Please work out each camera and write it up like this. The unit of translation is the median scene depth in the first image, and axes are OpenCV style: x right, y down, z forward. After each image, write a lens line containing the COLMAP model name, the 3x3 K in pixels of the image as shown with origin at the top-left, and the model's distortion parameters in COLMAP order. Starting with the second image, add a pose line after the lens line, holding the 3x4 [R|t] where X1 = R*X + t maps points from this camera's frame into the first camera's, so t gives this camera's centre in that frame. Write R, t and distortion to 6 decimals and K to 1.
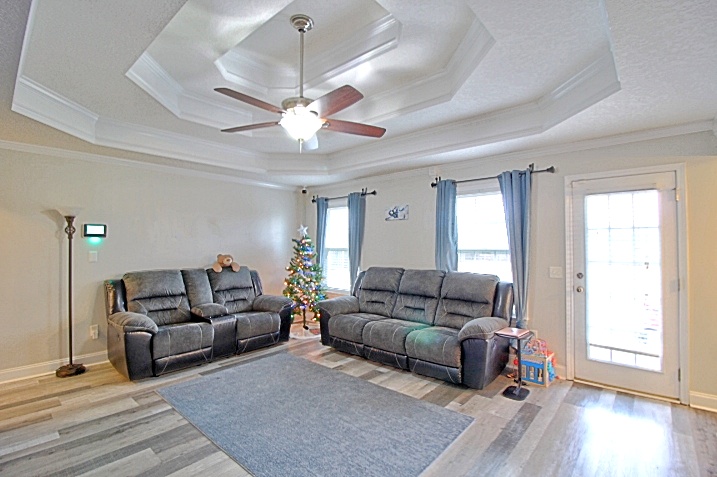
lens RADIAL K [[333.6, 0, 359.4], [0, 333.6, 237.9], [0, 0, 1]] dist [-0.019590, -0.000379]
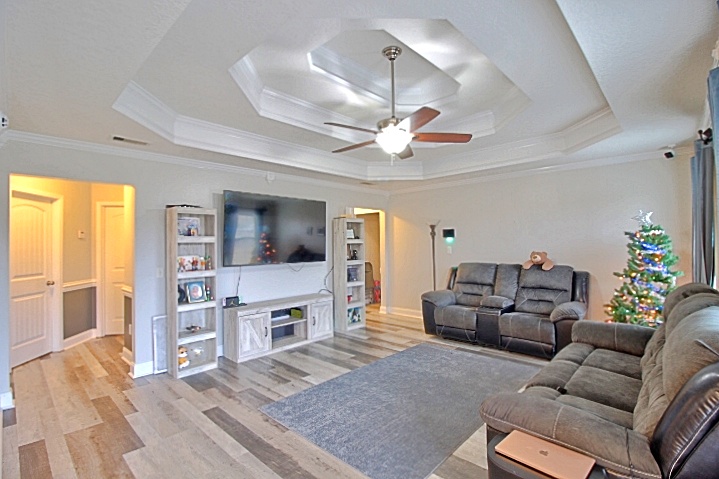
lens RADIAL K [[334.6, 0, 360.4], [0, 334.6, 238.9], [0, 0, 1]] dist [-0.019590, -0.000379]
pose [[-0.038634, -0.015120, -0.999139, 0.707089], [0.034838, 0.999257, -0.016468, 0.015091], [0.998646, -0.035444, -0.038078, 0.648918]]
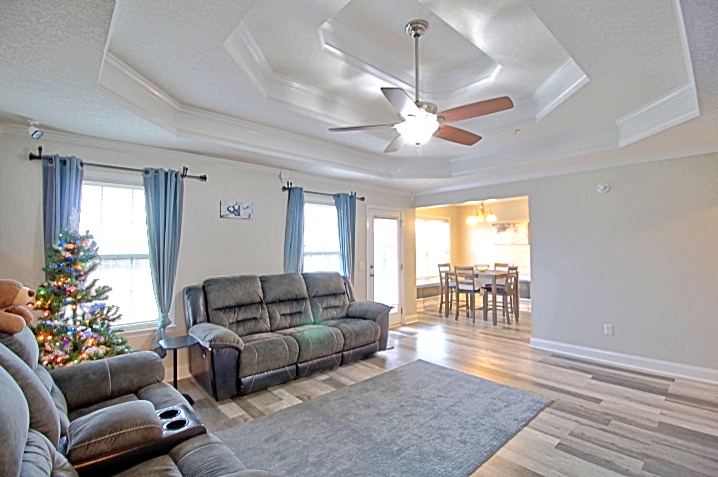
lens RADIAL K [[334.1, 0, 359.9], [0, 334.1, 237.9], [0, 0, 1]] dist [-0.019590, -0.000379]
pose [[0.114682, 0.029131, 0.992975, -0.844853], [-0.015786, 0.999497, -0.027499, 0.015367], [-0.993277, -0.012522, 0.115085, 0.748428]]
